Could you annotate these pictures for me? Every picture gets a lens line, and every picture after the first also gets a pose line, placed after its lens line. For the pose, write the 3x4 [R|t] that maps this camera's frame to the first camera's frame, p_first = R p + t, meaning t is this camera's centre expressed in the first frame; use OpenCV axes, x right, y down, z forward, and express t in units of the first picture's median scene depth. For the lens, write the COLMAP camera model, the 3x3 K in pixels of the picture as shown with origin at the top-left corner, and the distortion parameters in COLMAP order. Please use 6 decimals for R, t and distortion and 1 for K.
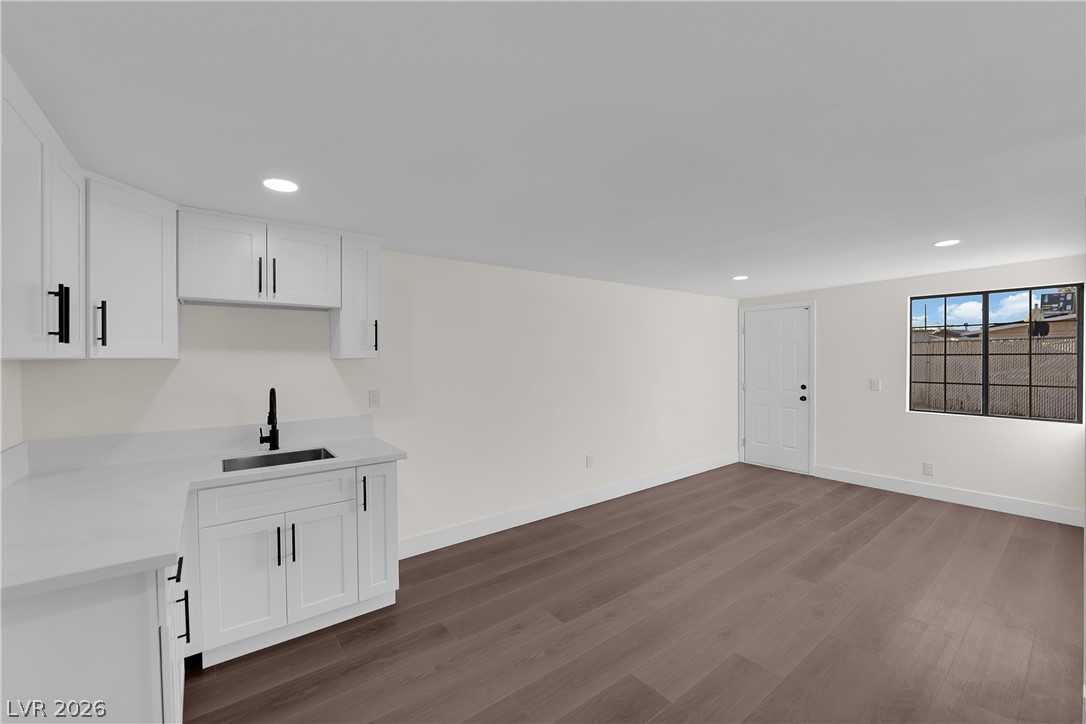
lens RADIAL K [[440.9, 0, 543.8], [0, 440.9, 357.7], [0, 0, 1]] dist [-0.003220, -0.000067]
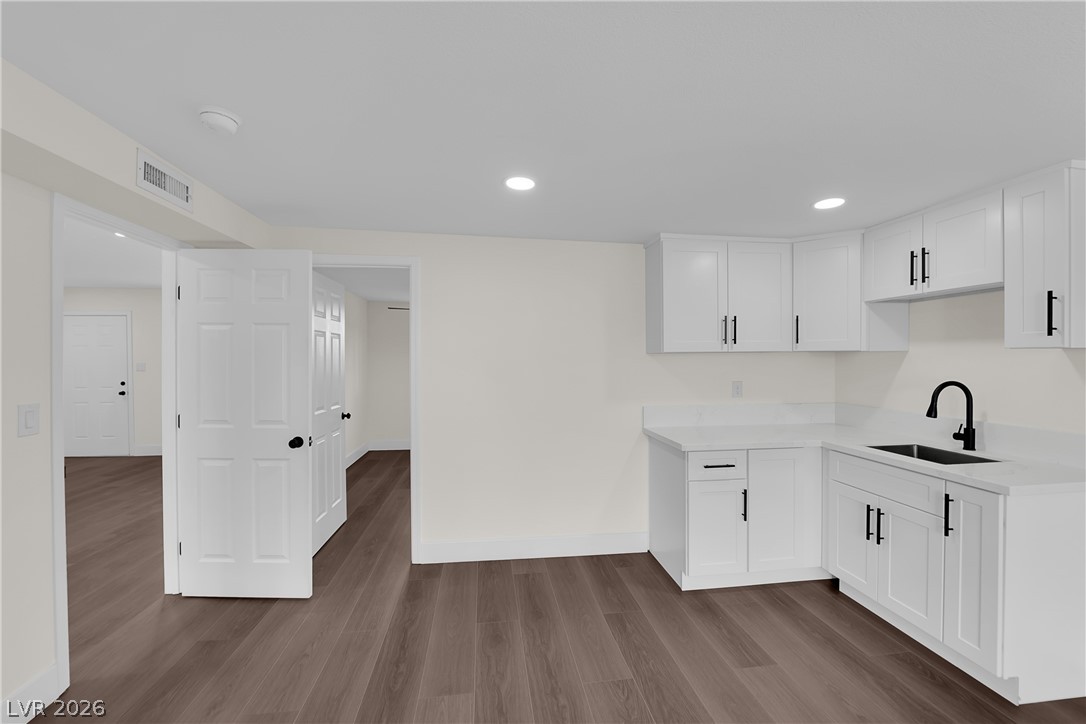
lens RADIAL K [[440.9, 0, 548.4], [0, 440.9, 360.7], [0, 0, 1]] dist [-0.003220, -0.000067]
pose [[-0.509408, 0.017972, -0.860337, 0.413400], [0.010783, 0.999837, 0.014502, 0.001855], [0.860457, -0.001890, -0.509519, 0.488671]]
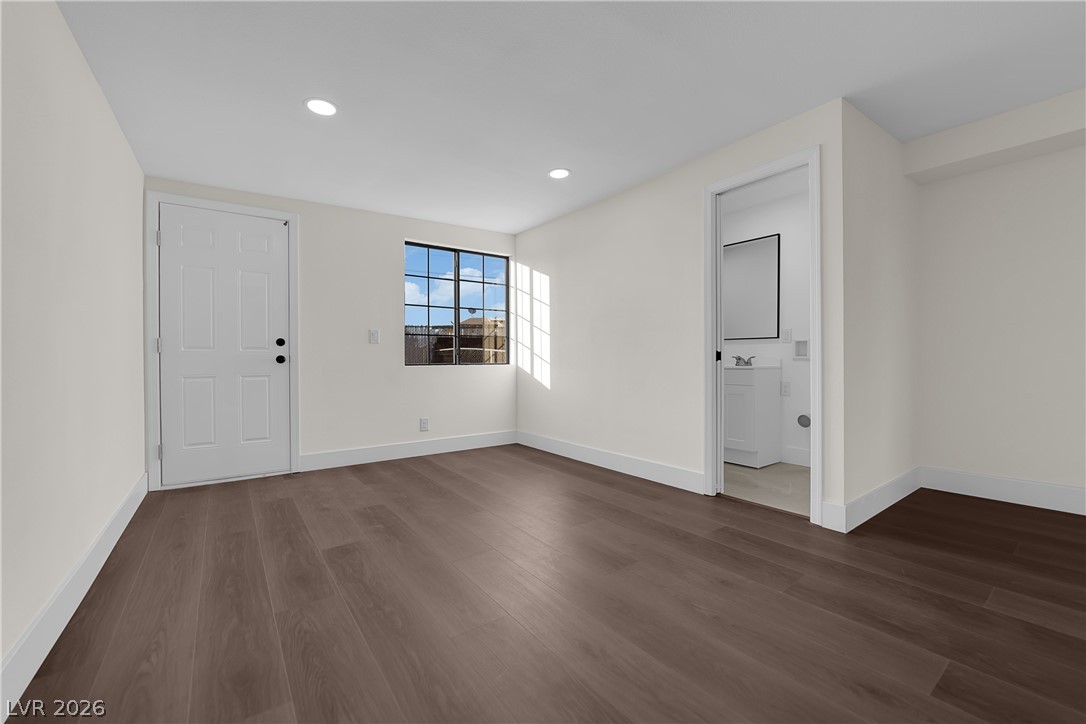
lens RADIAL K [[440.9, 0, 544.4], [0, 440.9, 359.9], [0, 0, 1]] dist [-0.003220, -0.000067]
pose [[0.038217, 0.002794, 0.999266, -0.072830], [0.006641, 0.999973, -0.003050, 0.138444], [-0.999247, 0.006753, 0.038197, 0.822543]]
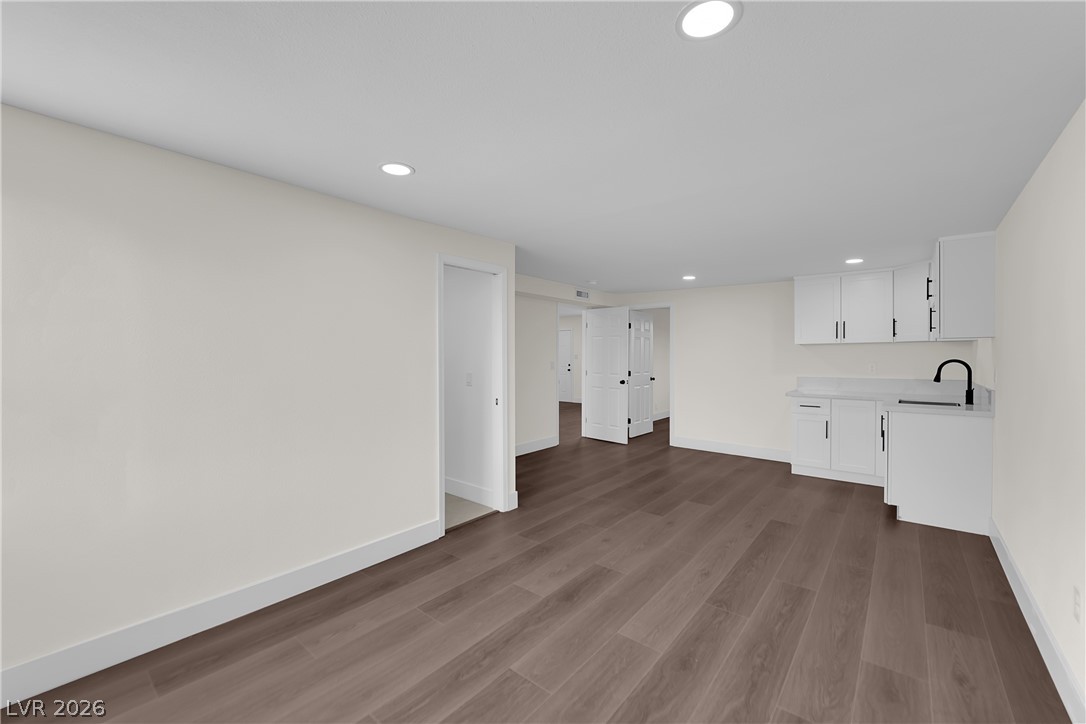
lens RADIAL K [[440.9, 0, 543.0], [0, 440.9, 359.4], [0, 0, 1]] dist [-0.003220, -0.000067]
pose [[-0.977435, 0.008914, -0.211050, 0.690674], [0.007076, 0.999930, 0.009466, 0.029631], [0.211119, 0.007760, -0.977430, 1.426715]]
